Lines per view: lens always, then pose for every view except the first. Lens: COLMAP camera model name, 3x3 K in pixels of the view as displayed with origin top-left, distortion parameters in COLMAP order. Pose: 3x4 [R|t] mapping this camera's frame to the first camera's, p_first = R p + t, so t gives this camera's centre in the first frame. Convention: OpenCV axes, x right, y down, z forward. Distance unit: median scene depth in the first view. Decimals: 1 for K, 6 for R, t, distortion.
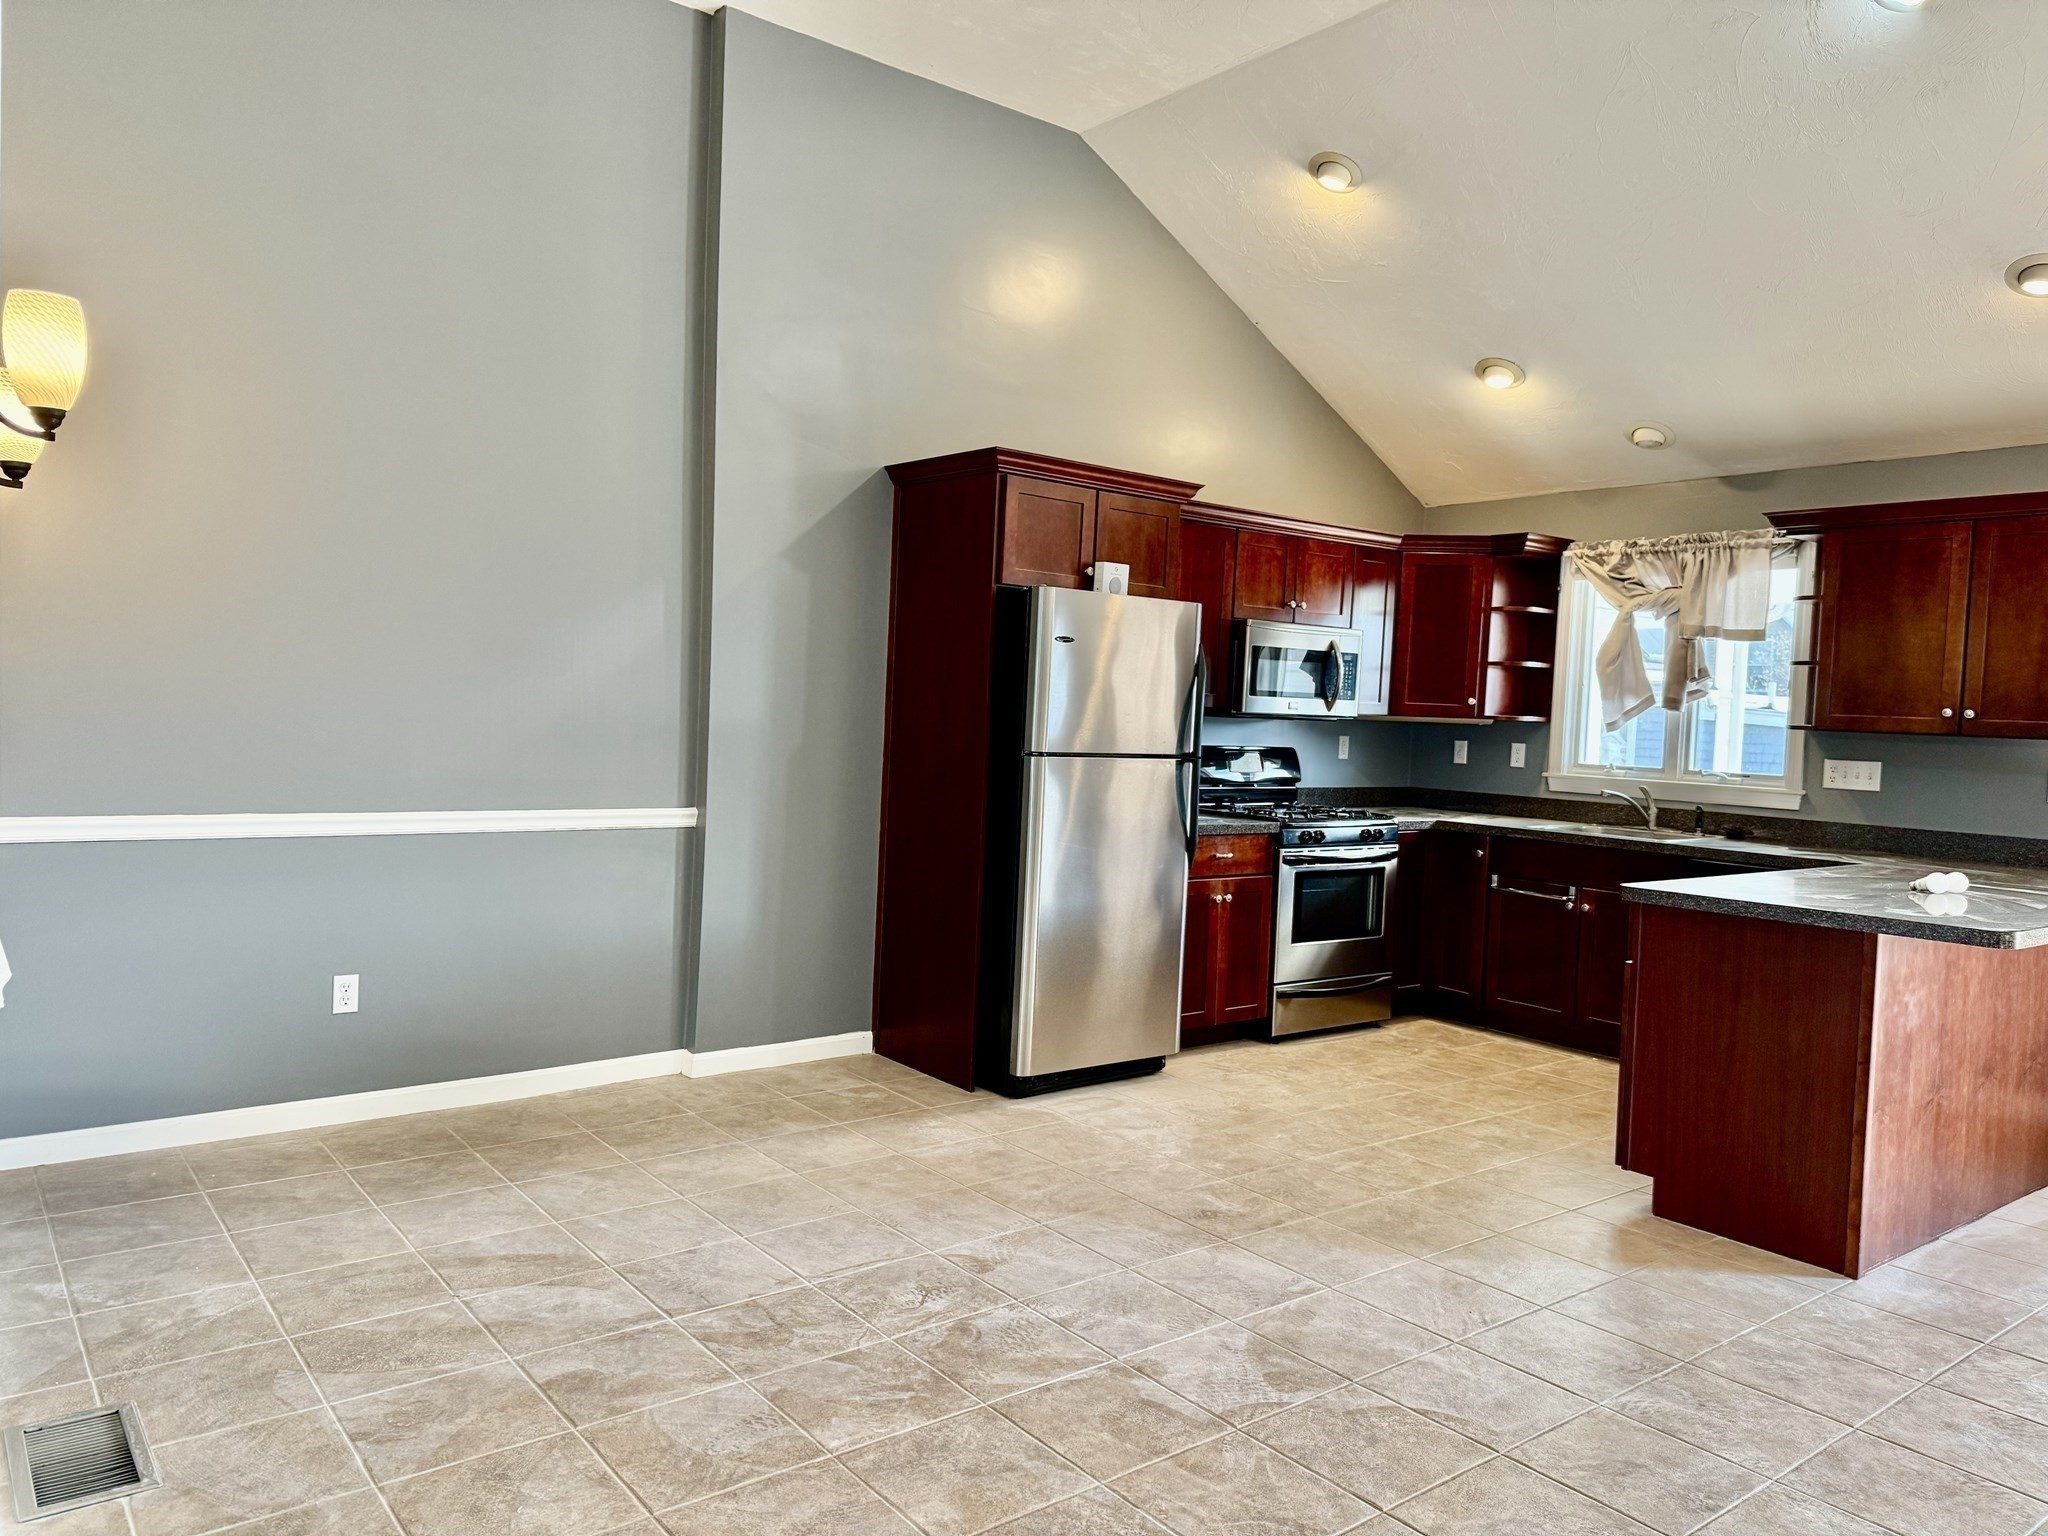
lens RADIAL K [[1450.1, 0, 1024.0], [0, 1450.1, 768.0], [0, 0, 1]] dist [0.006703, -0.003878]
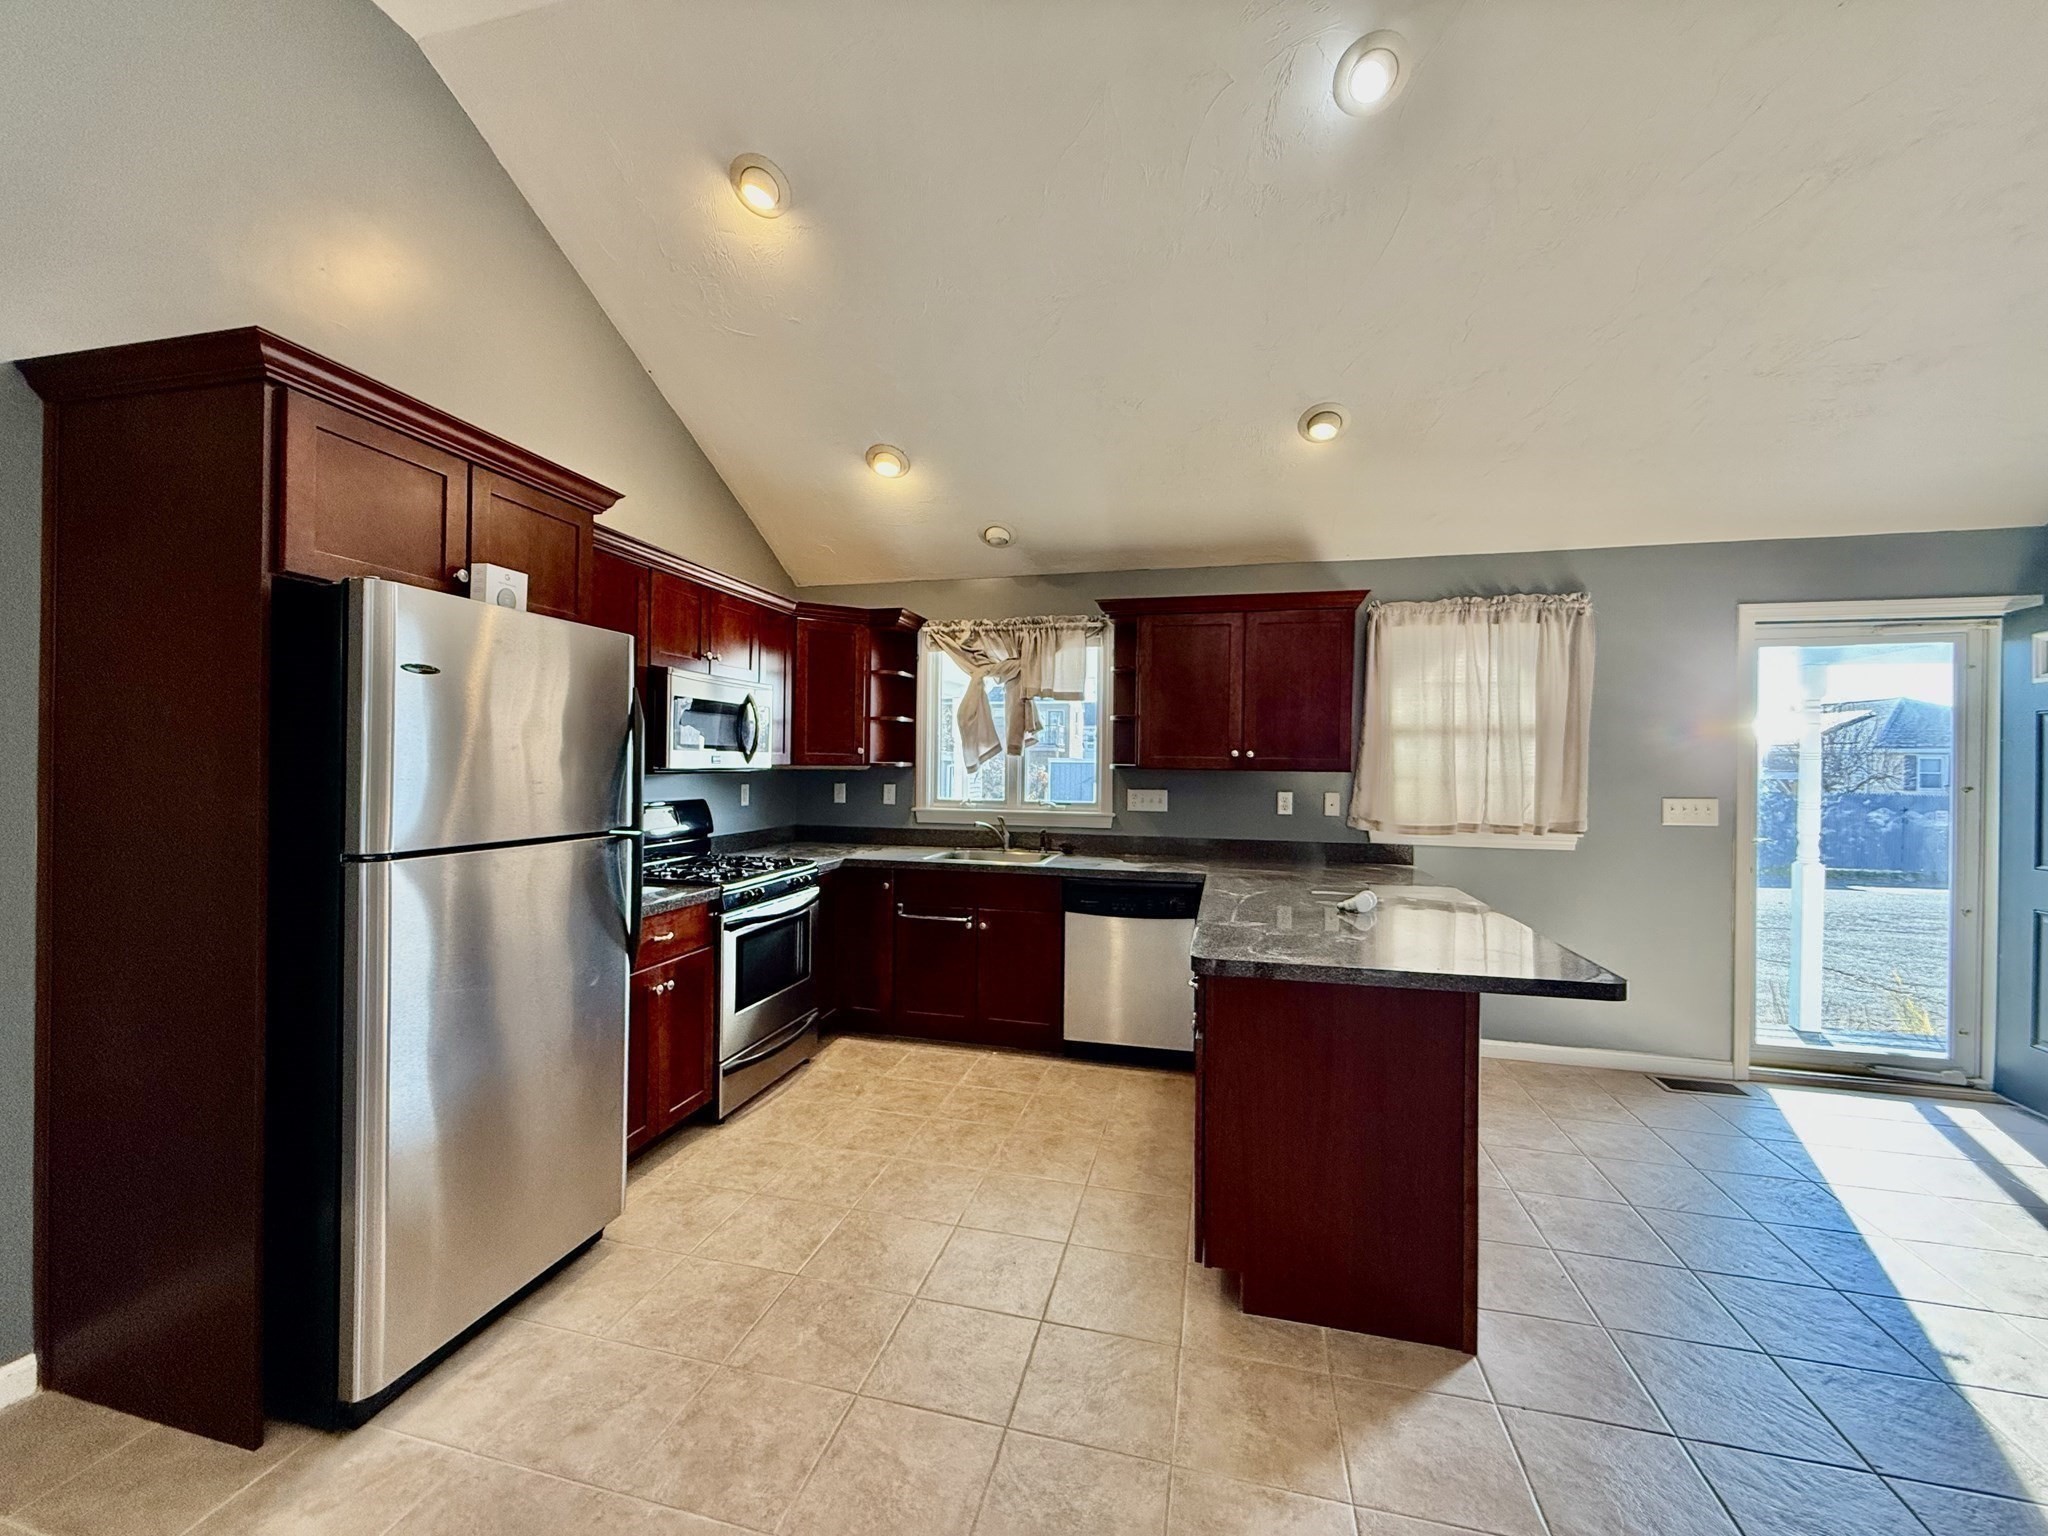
lens RADIAL K [[814.2, 0, 1015.6], [0, 814.2, 771.7], [0, 0, 1]] dist [0.001218, -0.000206]
pose [[0.794133, -0.035588, 0.606700, 0.013110], [0.044784, 0.998997, -0.000019, -0.025462], [-0.606091, 0.027185, 0.794931, 0.436671]]
